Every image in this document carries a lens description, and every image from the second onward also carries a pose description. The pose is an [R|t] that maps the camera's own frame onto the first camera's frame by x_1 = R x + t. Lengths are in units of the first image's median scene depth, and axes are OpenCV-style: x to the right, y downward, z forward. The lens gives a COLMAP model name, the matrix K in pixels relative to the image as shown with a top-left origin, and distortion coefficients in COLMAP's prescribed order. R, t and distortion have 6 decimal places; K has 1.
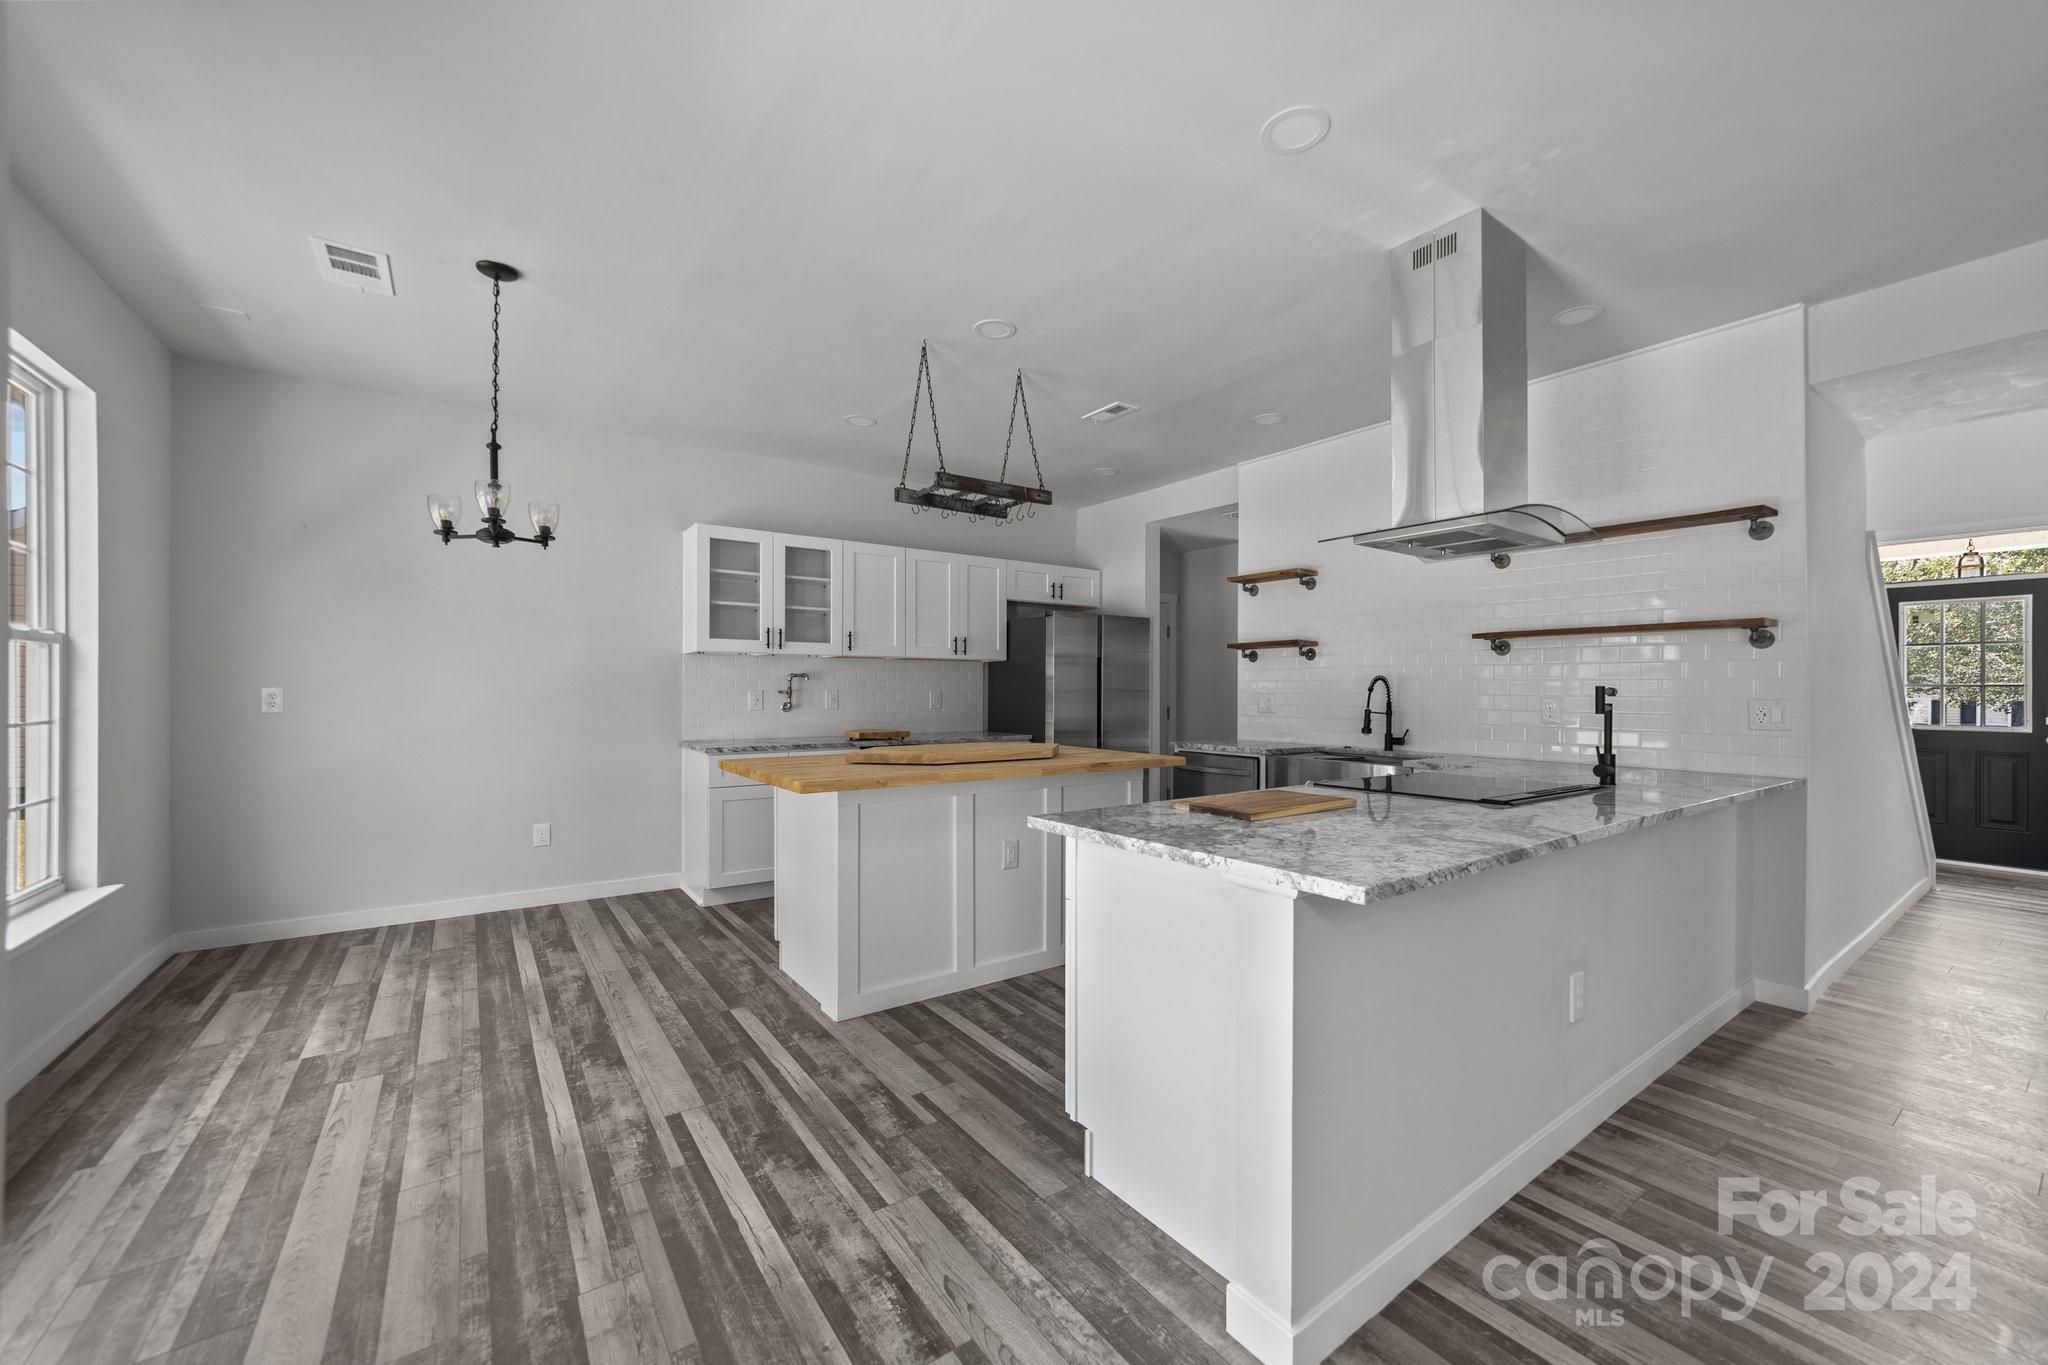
lens RADIAL K [[794.4, 0, 1021.7], [0, 794.4, 691.0], [0, 0, 1]] dist [-0.014008, 0.006801]
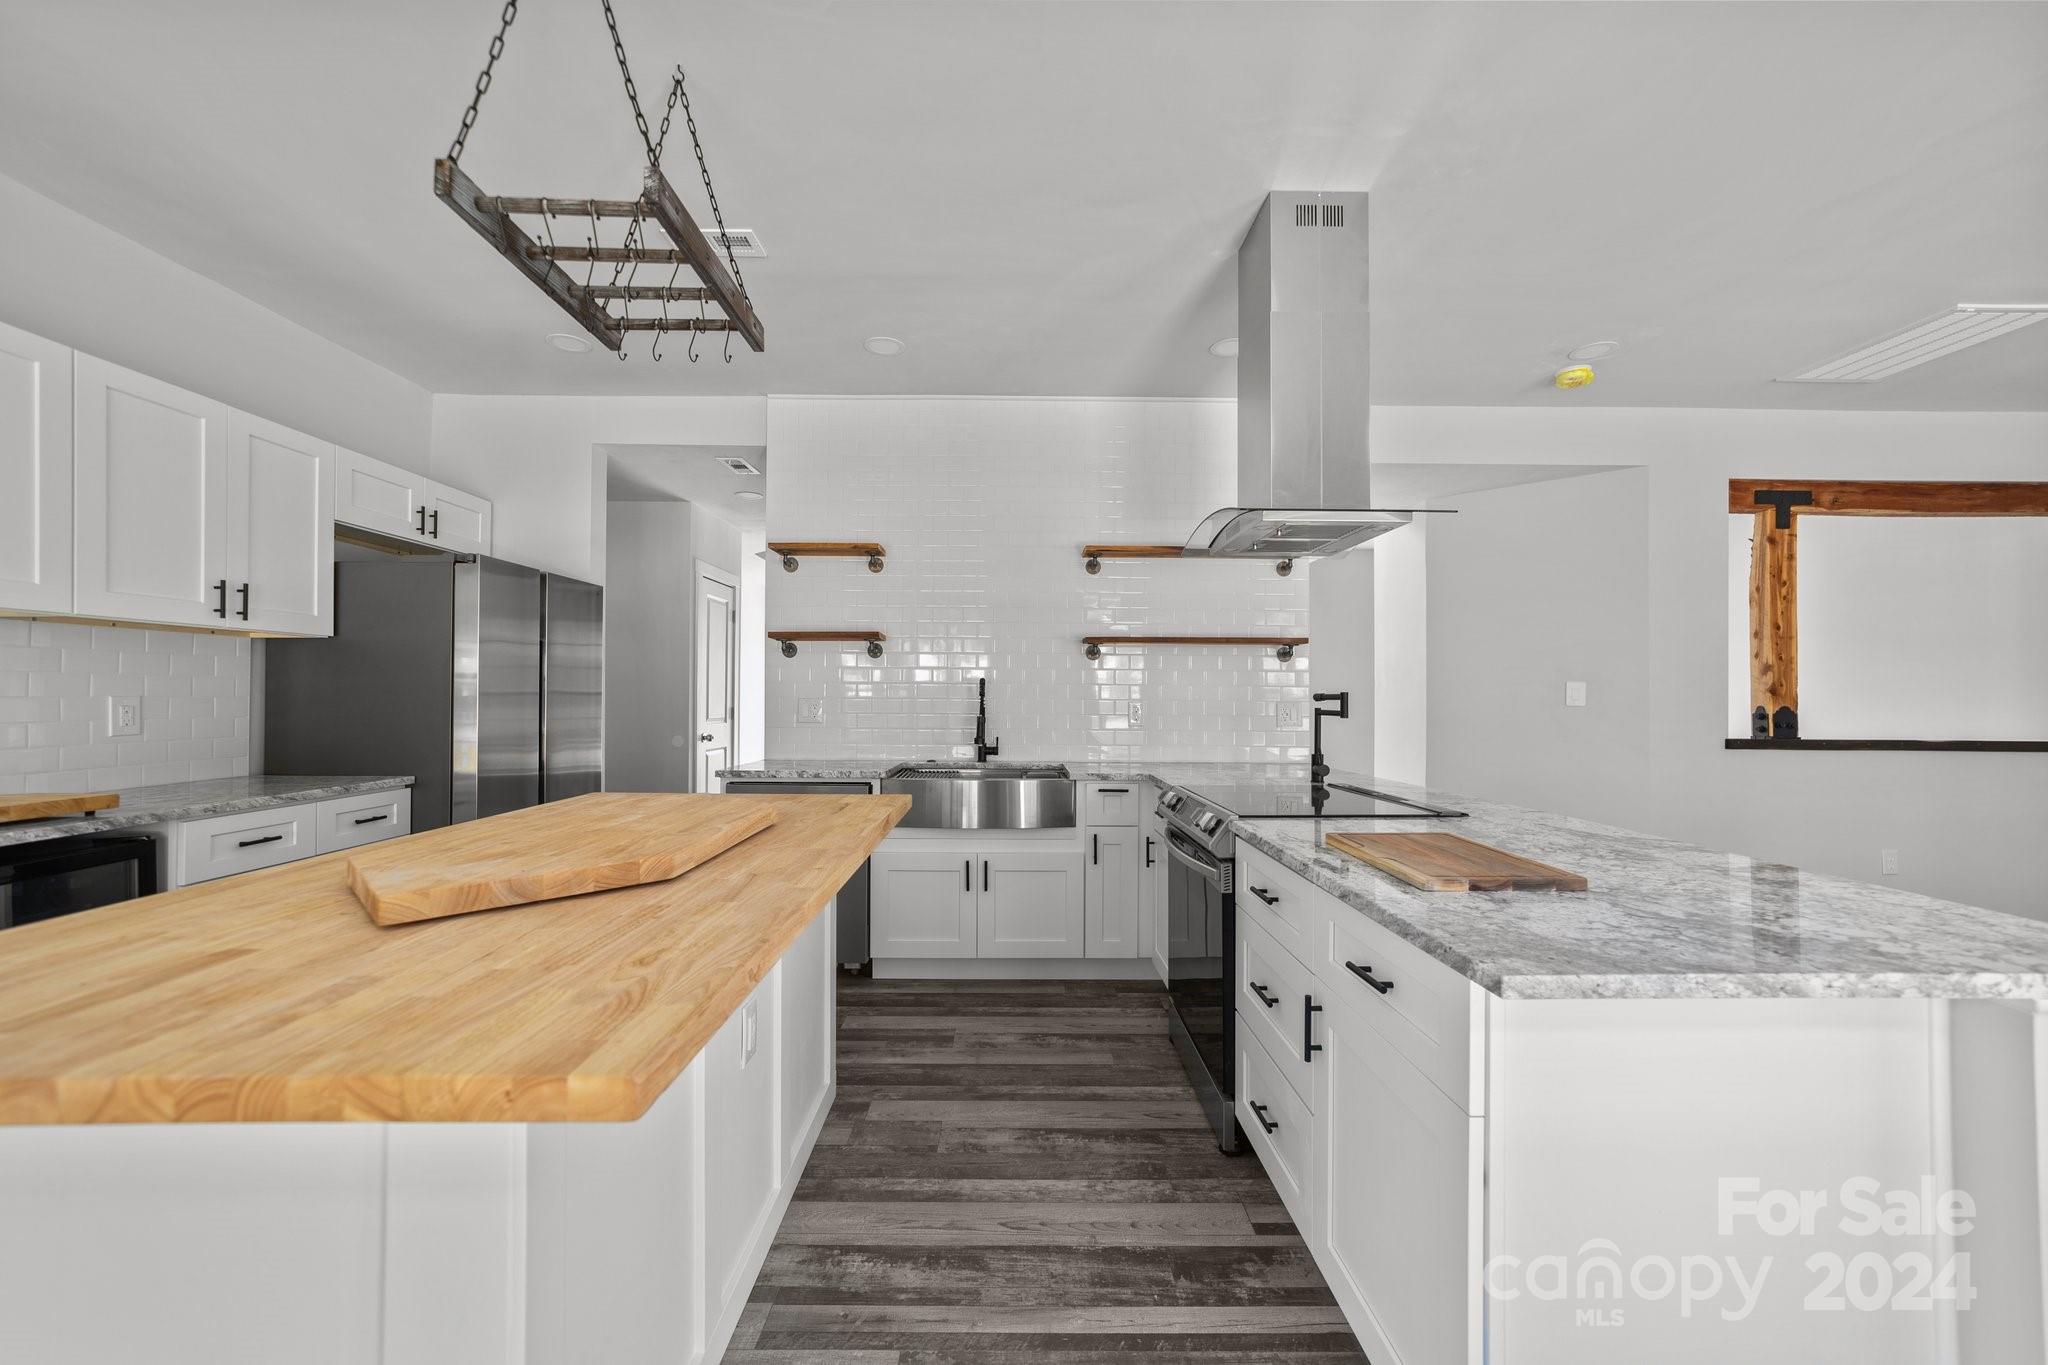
lens RADIAL K [[794.4, 0, 1031.7], [0, 794.4, 686.6], [0, 0, 1]] dist [-0.014008, 0.006801]
pose [[0.564692, 0.005040, 0.825286, -0.320976], [-0.001429, 0.999986, -0.005130, -0.006411], [-0.825300, 0.001717, 0.564691, 0.553409]]
